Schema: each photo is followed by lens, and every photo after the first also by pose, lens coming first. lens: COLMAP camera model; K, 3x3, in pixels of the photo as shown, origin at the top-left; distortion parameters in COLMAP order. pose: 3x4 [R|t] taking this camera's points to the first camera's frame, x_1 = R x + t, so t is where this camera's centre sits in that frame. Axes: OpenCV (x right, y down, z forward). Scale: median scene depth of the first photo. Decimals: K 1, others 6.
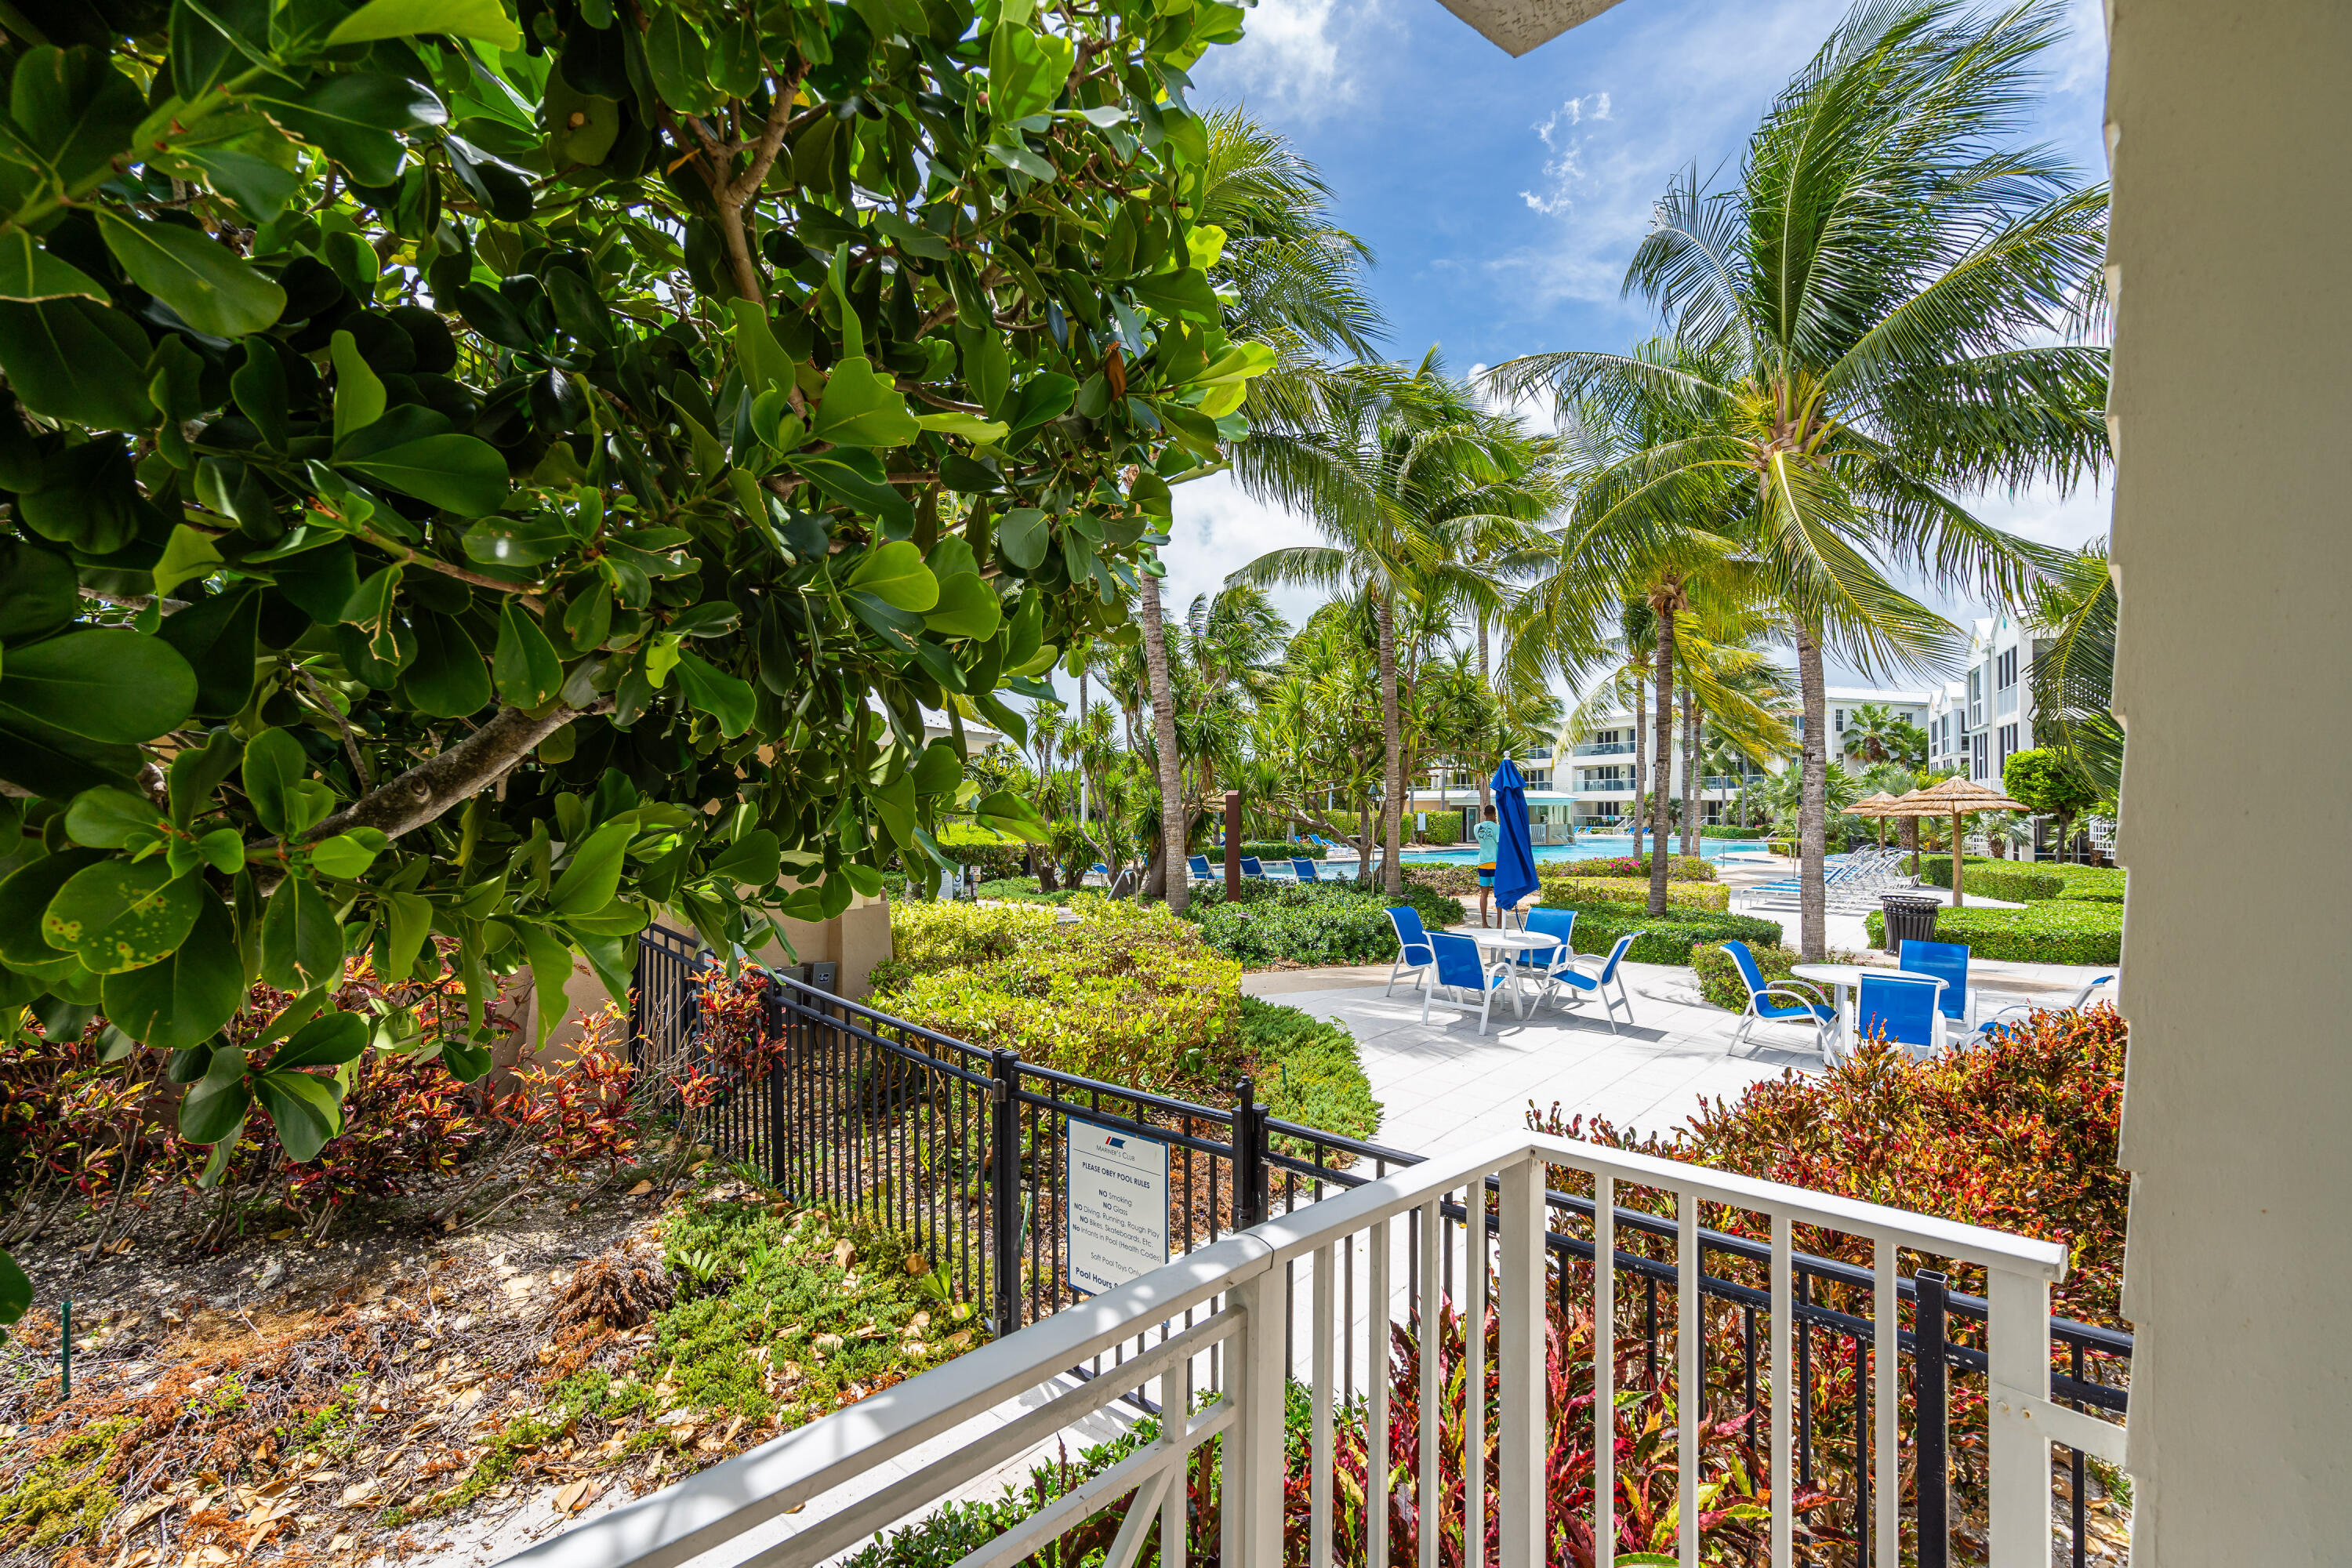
lens RADIAL K [[1075.9, 0, 1167.8], [0, 1075.9, 795.1], [0, 0, 1]] dist [-0.004135, -0.000306]
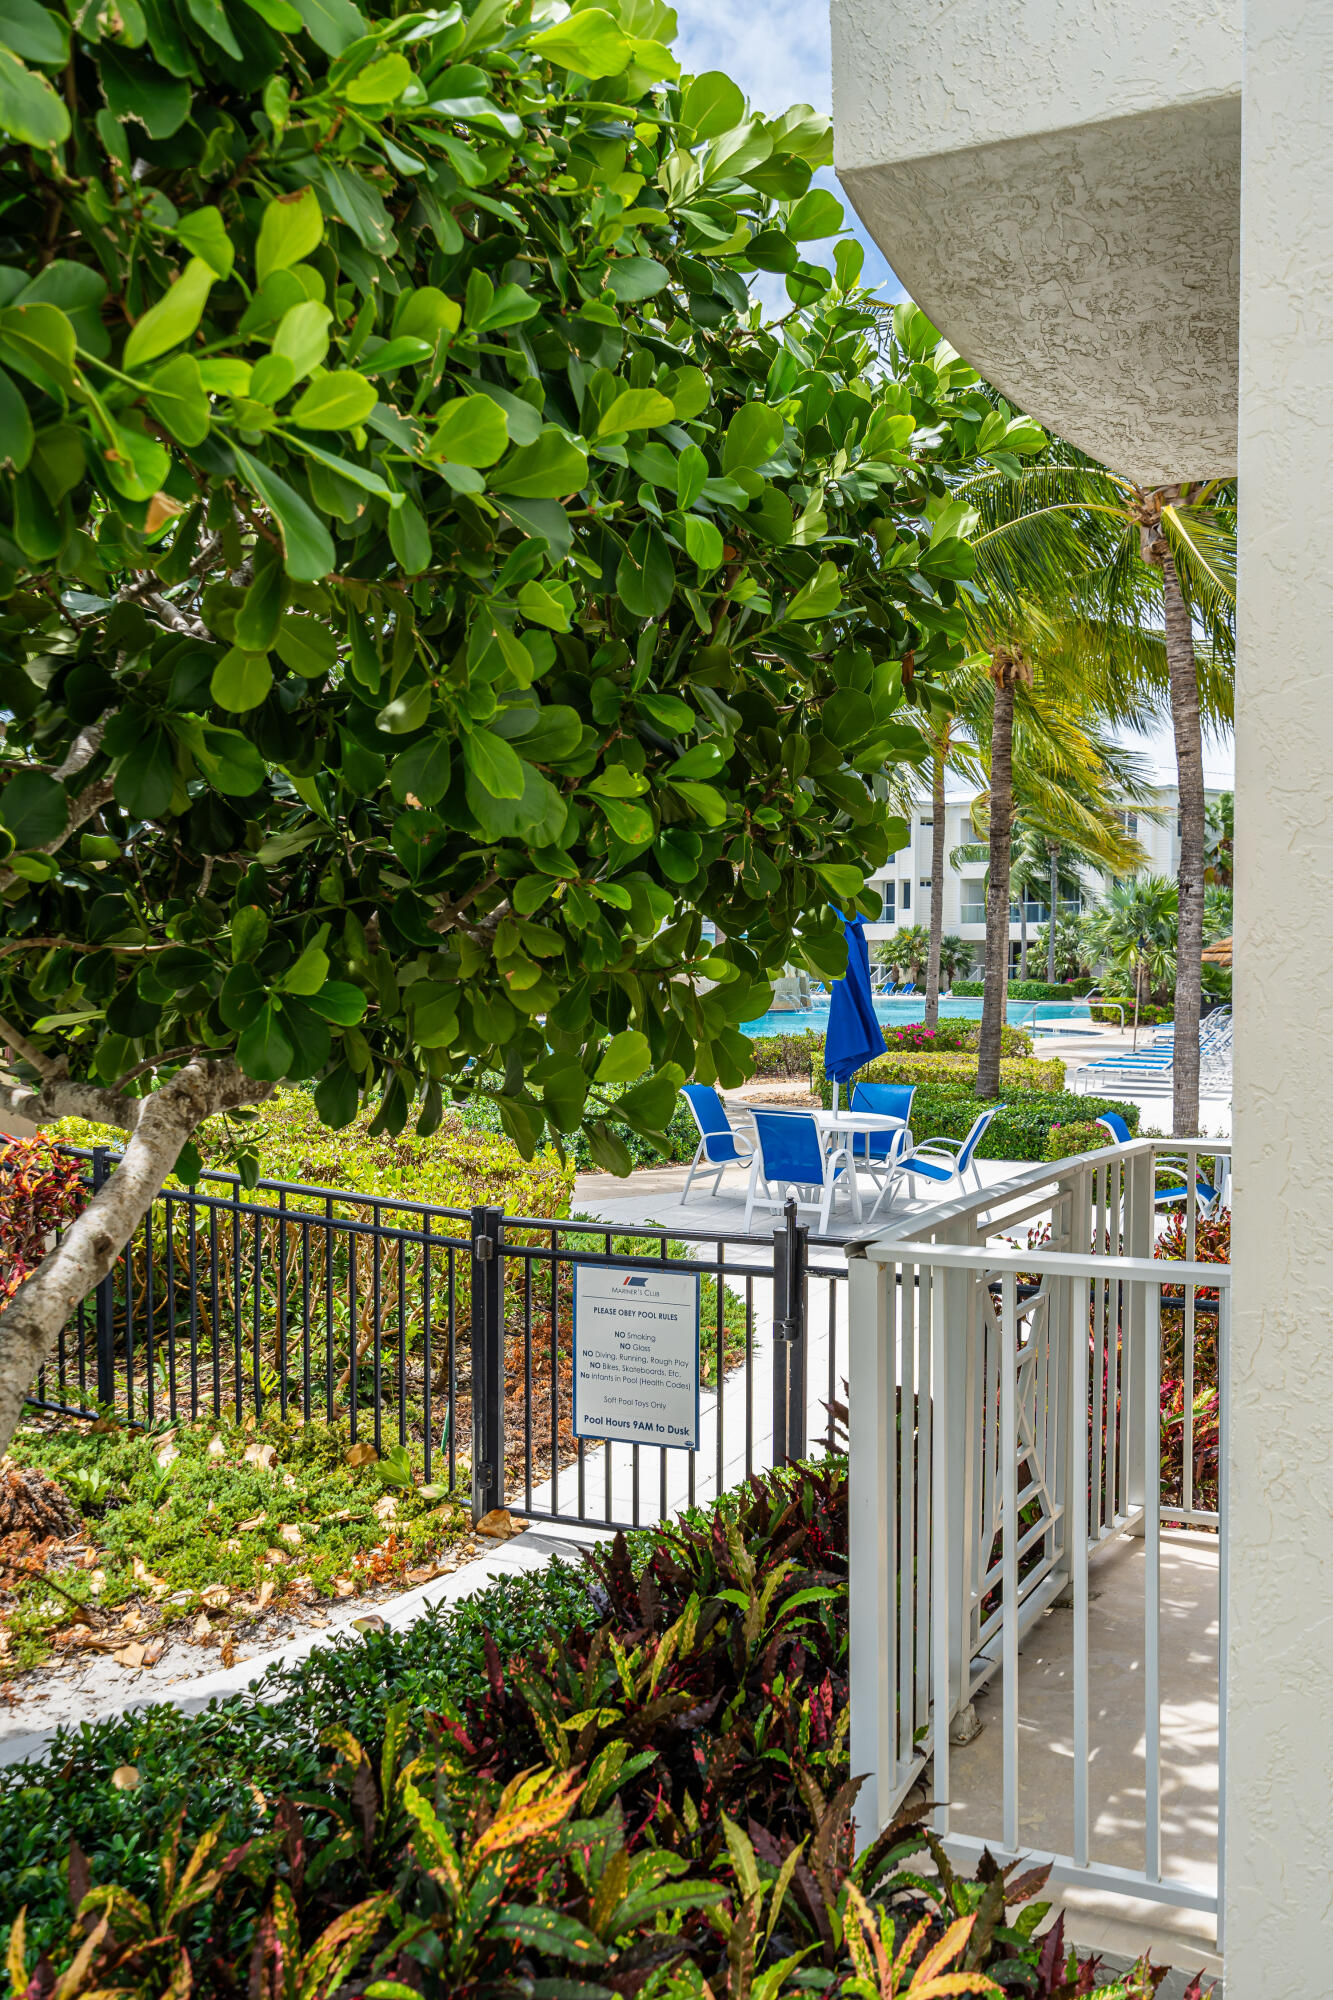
lens RADIAL K [[1999.6, 0, 669.3], [0, 1999.6, 996.3], [0, 0, 1]] dist [0.008500, 0.000000]
pose [[0.950850, -0.003274, 0.309633, -0.260085], [-0.007500, 0.999407, 0.033600, -0.002863], [-0.309560, -0.034271, 0.950262, -0.338453]]
